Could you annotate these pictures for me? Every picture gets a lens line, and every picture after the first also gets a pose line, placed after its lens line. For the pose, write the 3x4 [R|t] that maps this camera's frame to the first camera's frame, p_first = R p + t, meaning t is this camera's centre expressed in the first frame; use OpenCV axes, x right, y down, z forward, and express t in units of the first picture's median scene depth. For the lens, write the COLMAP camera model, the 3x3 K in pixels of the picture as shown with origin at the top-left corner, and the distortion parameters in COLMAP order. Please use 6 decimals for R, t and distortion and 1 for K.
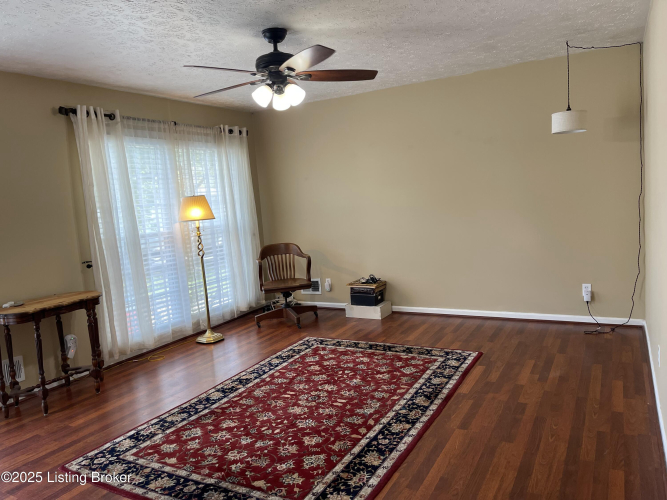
lens RADIAL K [[512.2, 0, 332.7], [0, 512.2, 251.2], [0, 0, 1]] dist [0.042396, -0.004714]
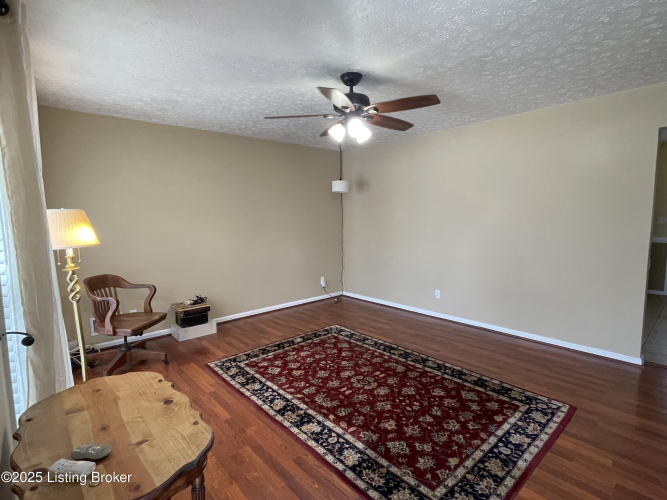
lens RADIAL K [[346.1, 0, 332.3], [0, 346.1, 249.9], [0, 0, 1]] dist [0.008033, 0.000276]
pose [[0.319797, -0.032319, 0.946935, -0.760354], [0.094911, 0.995484, 0.001923, -0.034974], [-0.942720, 0.089260, 0.321420, 0.702316]]
